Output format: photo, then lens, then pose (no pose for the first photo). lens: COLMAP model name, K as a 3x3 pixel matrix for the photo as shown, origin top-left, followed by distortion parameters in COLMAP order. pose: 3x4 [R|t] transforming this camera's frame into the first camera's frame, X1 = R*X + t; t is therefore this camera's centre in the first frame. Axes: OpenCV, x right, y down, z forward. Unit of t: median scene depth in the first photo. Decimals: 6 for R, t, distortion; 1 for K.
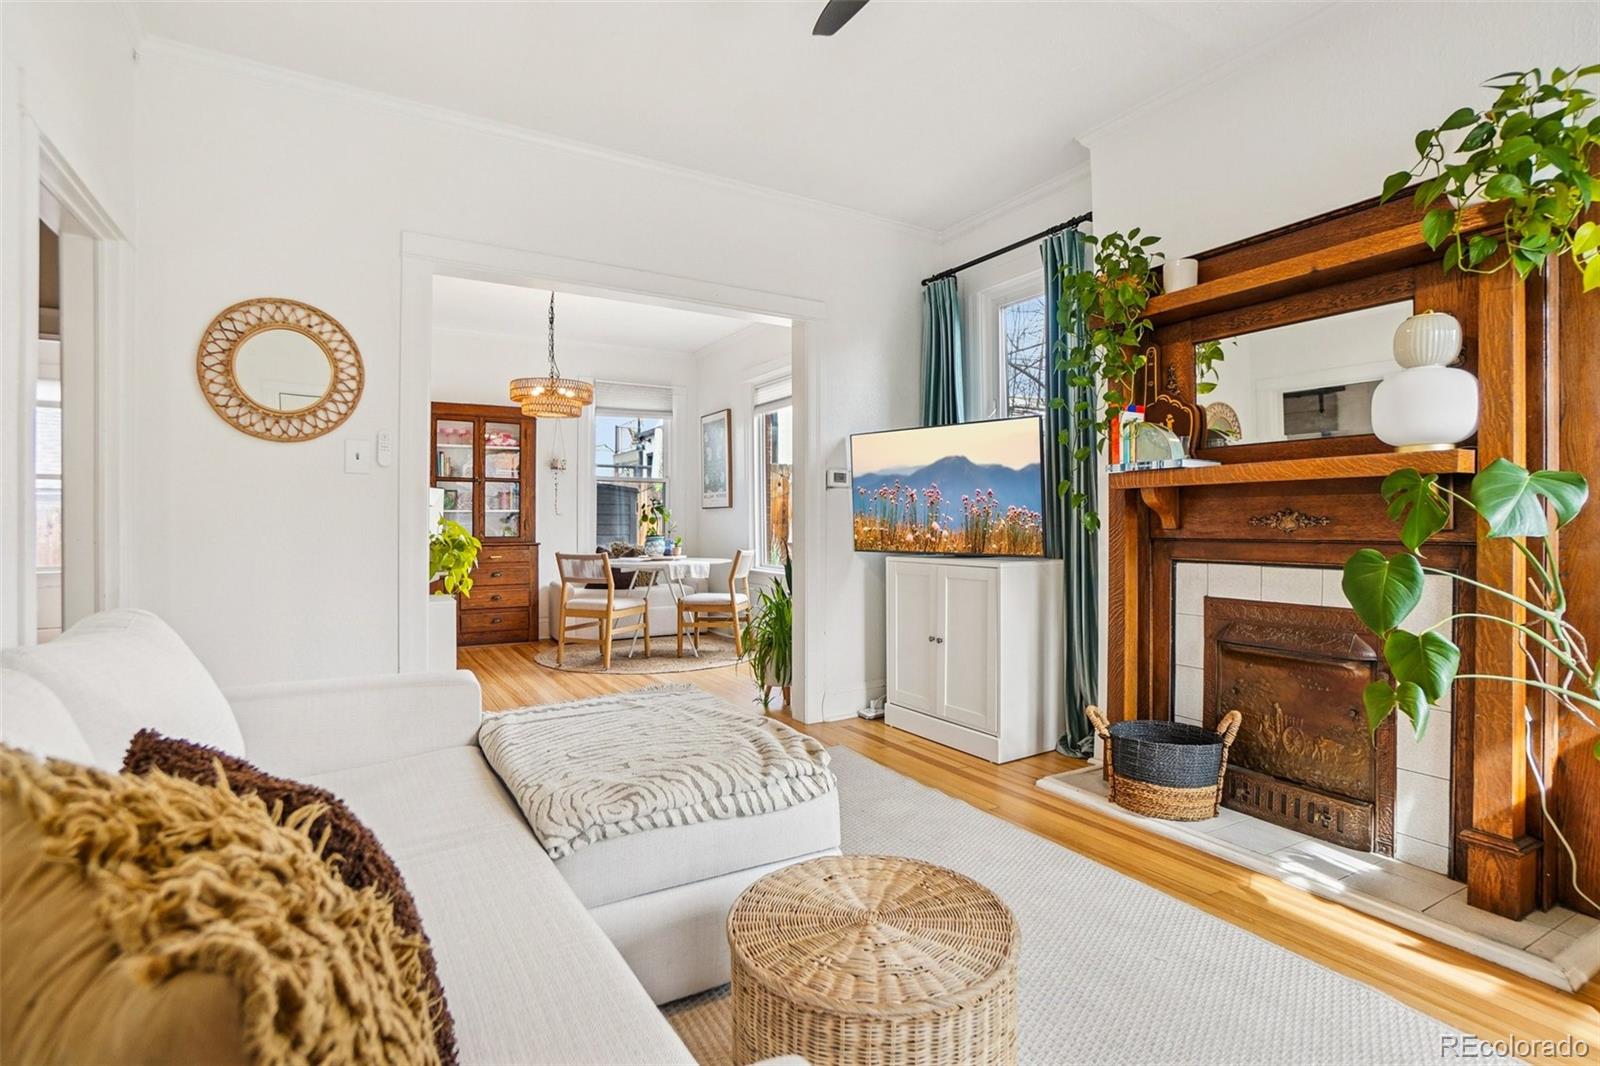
lens RADIAL K [[775.6, 0, 798.3], [0, 775.6, 529.8], [0, 0, 1]] dist [-0.026263, 0.001963]
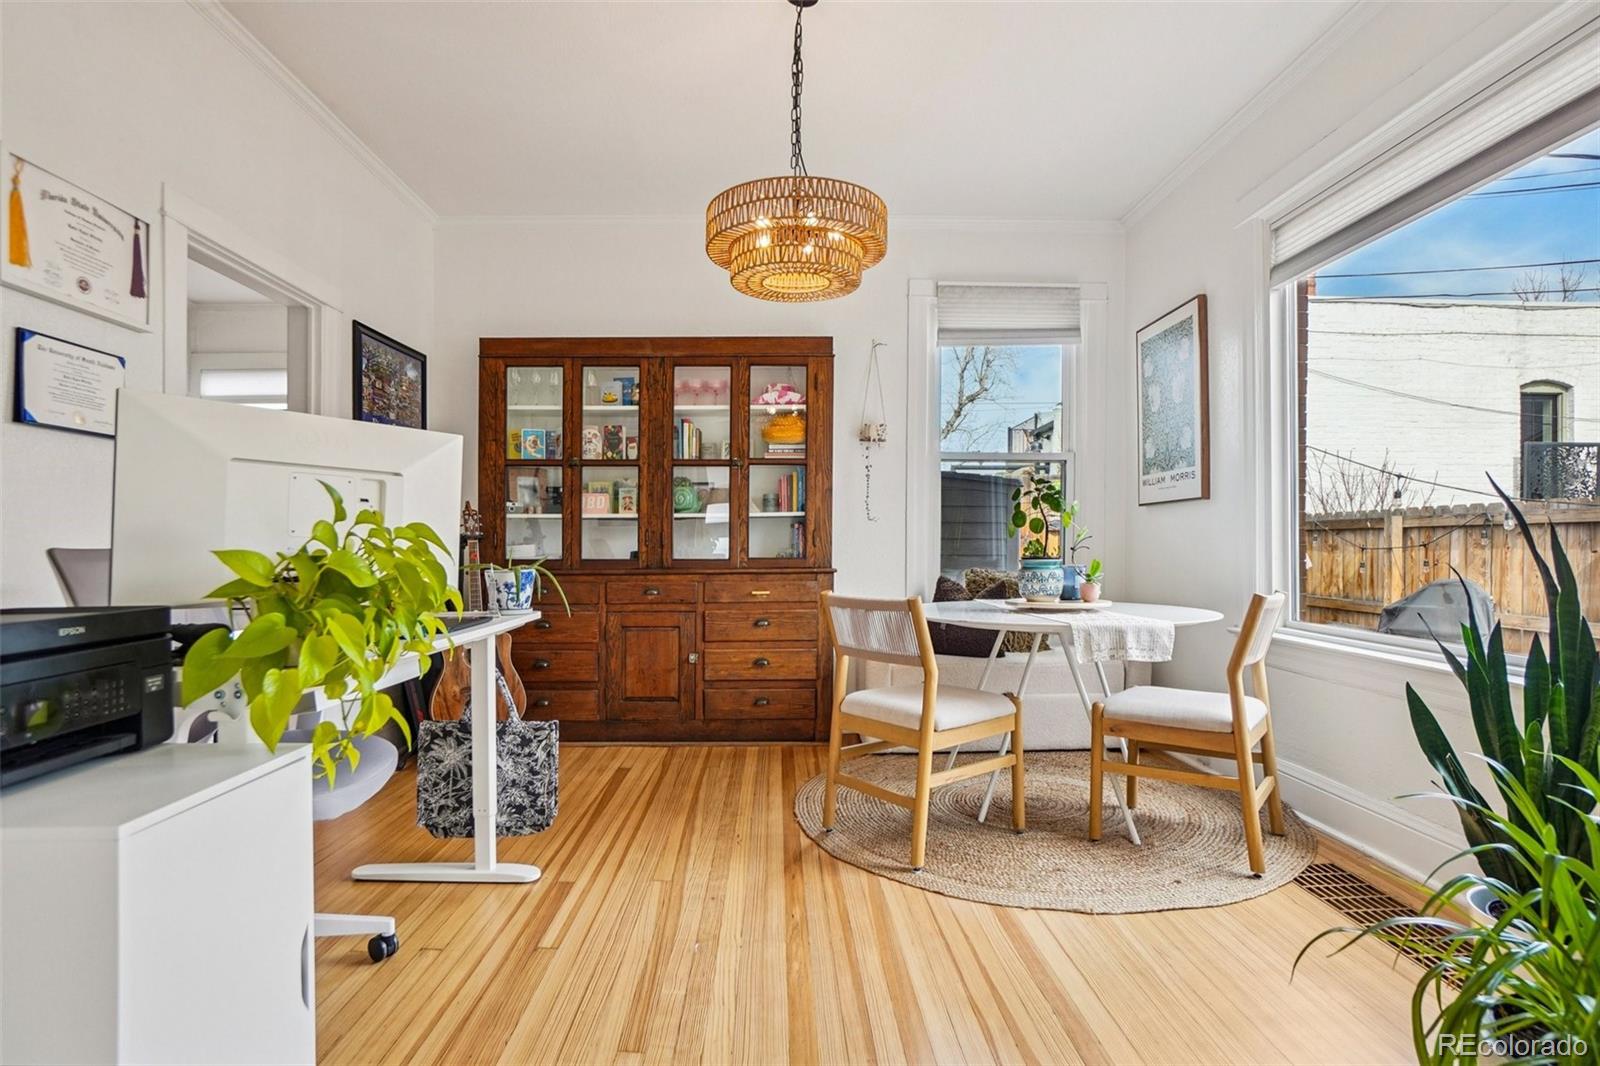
lens RADIAL K [[775.6, 0, 796.5], [0, 775.6, 557.8], [0, 0, 1]] dist [-0.026263, 0.001963]
pose [[0.872682, 0.003612, -0.488275, -0.082014], [-0.001103, 0.999985, 0.005425, 0.005662], [0.488287, -0.004196, 0.872673, 0.497034]]
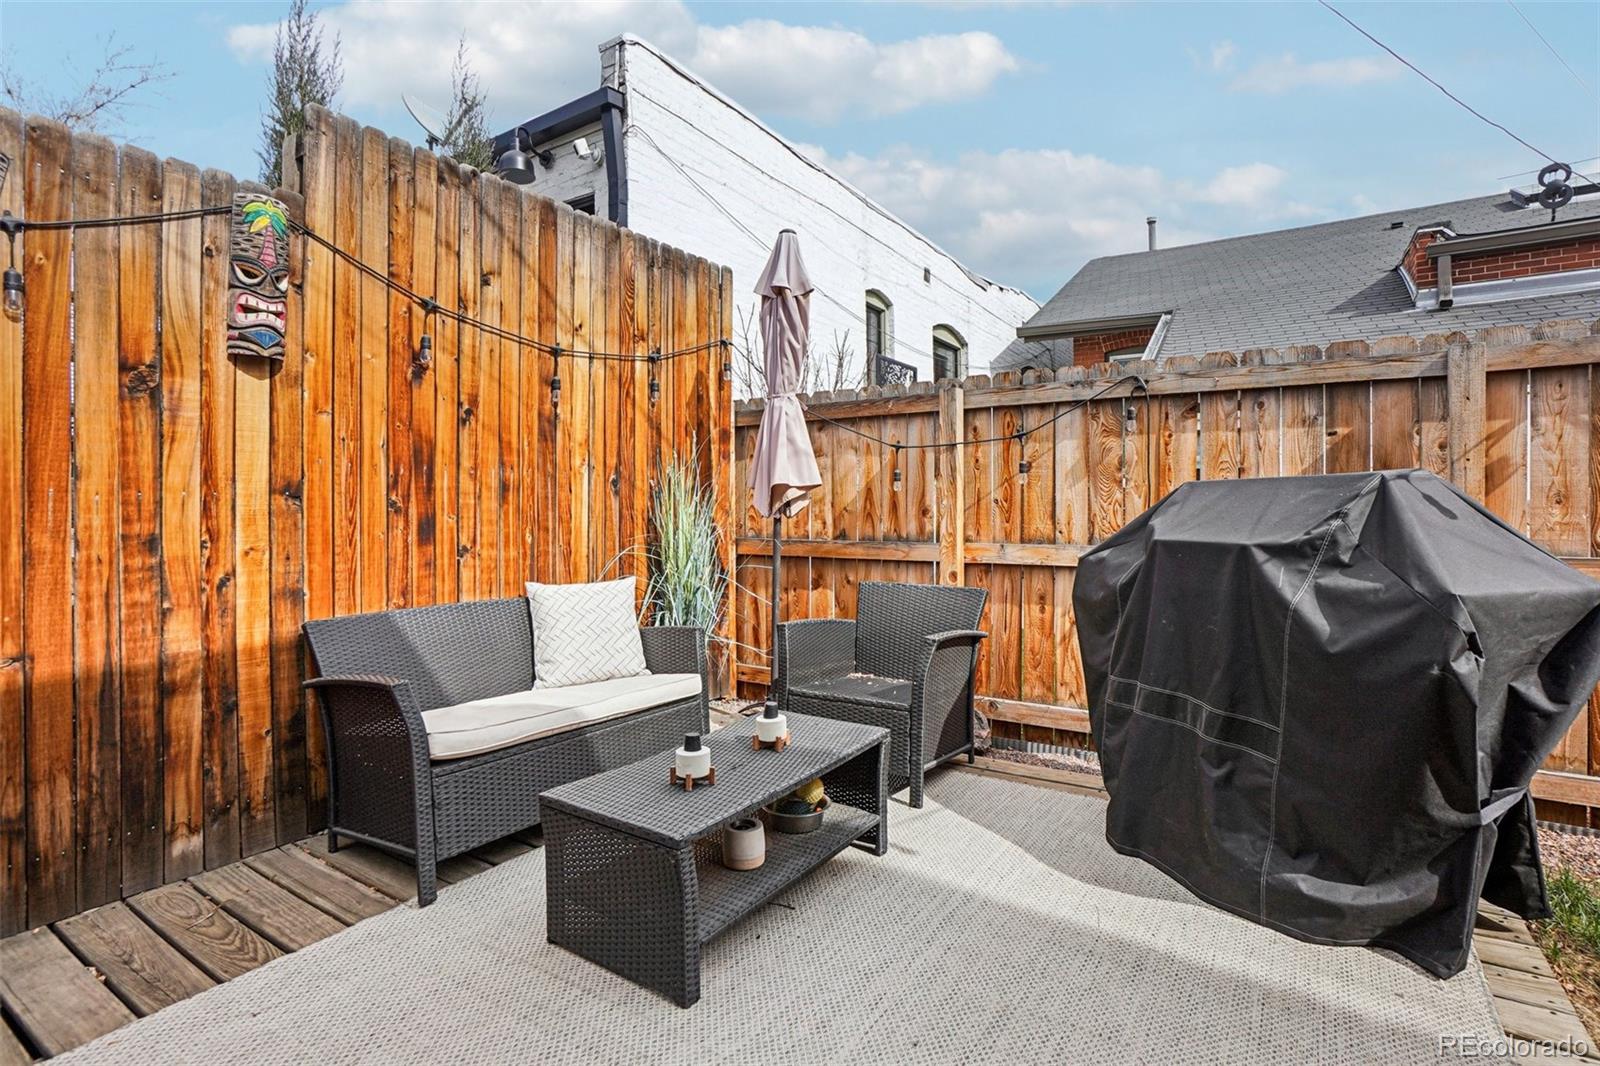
lens RADIAL K [[775.6, 0, 802.3], [0, 775.6, 506.0], [0, 0, 1]] dist [-0.026263, 0.001963]
pose [[0.892917, -0.010186, 0.450107, -0.139075], [0.013648, 0.999897, -0.004446, 0.018900], [-0.450015, 0.010113, 0.892964, 0.766814]]
